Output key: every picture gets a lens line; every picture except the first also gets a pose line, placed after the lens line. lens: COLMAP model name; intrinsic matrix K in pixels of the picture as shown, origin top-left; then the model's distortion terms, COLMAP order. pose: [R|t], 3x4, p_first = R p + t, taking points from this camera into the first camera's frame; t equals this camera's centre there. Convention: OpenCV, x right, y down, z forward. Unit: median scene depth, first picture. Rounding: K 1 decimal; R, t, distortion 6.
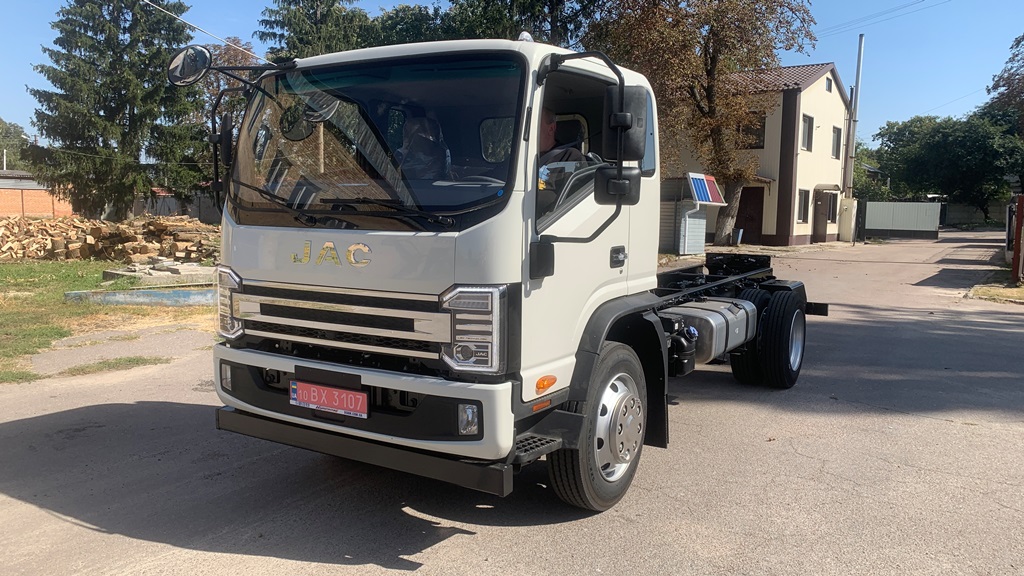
lens RADIAL K [[791.9, 0, 519.2], [0, 791.9, 283.1], [0, 0, 1]] dist [0.008024, 0.000375]
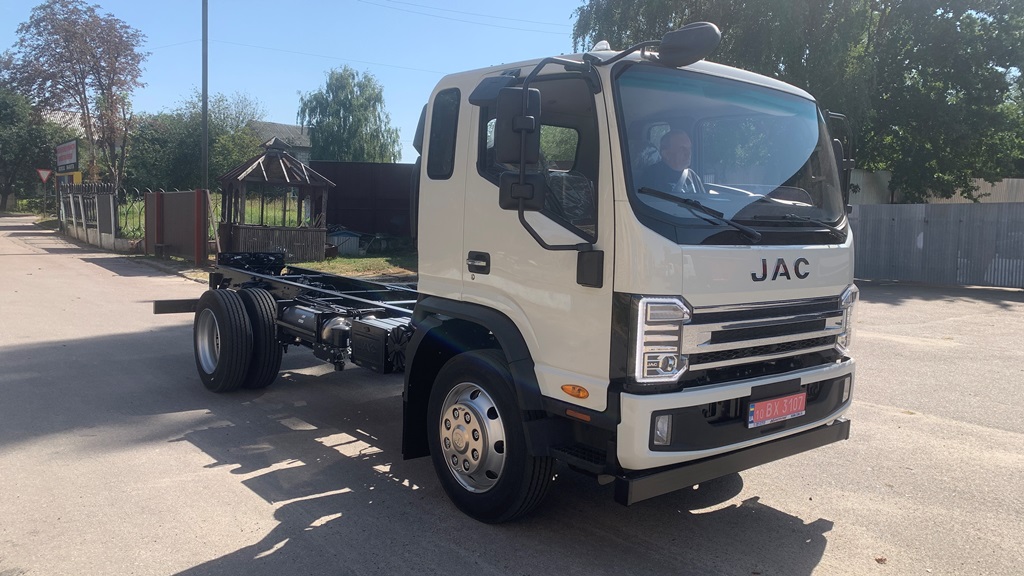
lens RADIAL K [[791.6, 0, 512.0], [0, 791.6, 288.0], [0, 0, 1]] dist [0.008566, -0.001722]
pose [[0.335267, -0.088463, 0.937961, -0.701363], [0.062935, 0.995461, 0.071390, -0.057531], [-0.940019, 0.035096, 0.339312, 0.516287]]
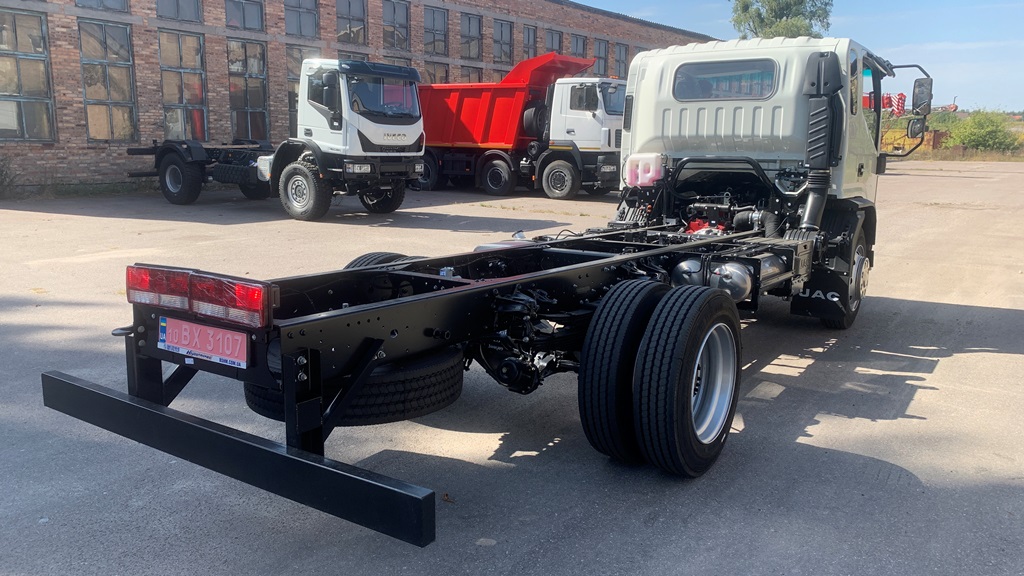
lens RADIAL K [[791.2, 0, 513.6], [0, 791.2, 282.7], [0, 0, 1]] dist [0.013904, -0.005829]
pose [[-0.996922, -0.022758, 0.075020, 0.187556], [-0.001452, 0.962134, 0.272574, -0.160872], [-0.078382, 0.271626, -0.959206, 1.721212]]
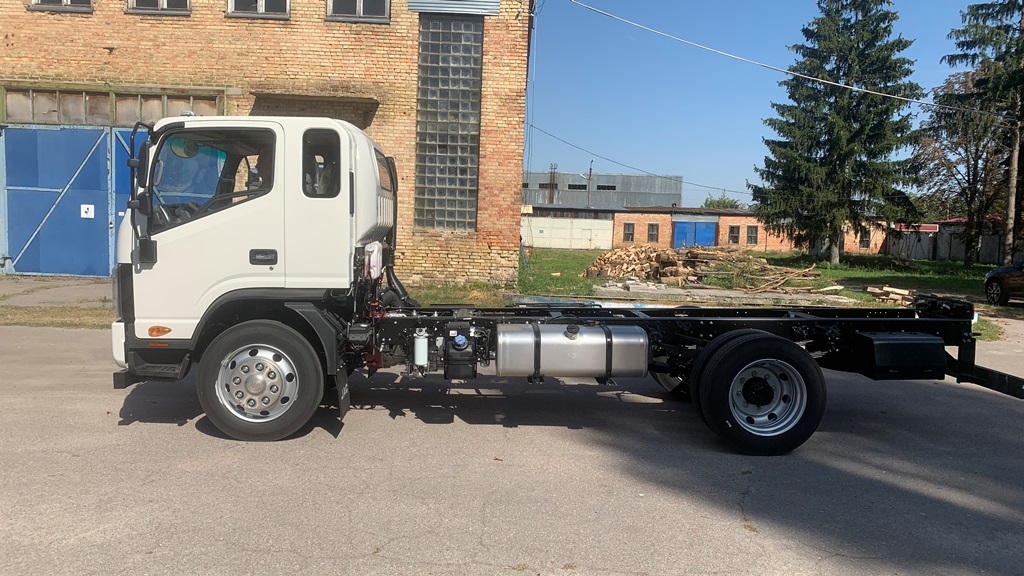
lens RADIAL K [[782.5, 0, 512.0], [0, 782.5, 288.0], [0, 0, 1]] dist [0.069914, -0.128356]
pose [[0.551936, 0.058084, -0.831861, 0.888005], [-0.092054, 0.995718, 0.008448, -0.018477], [0.828790, 0.071913, 0.554920, 0.363356]]
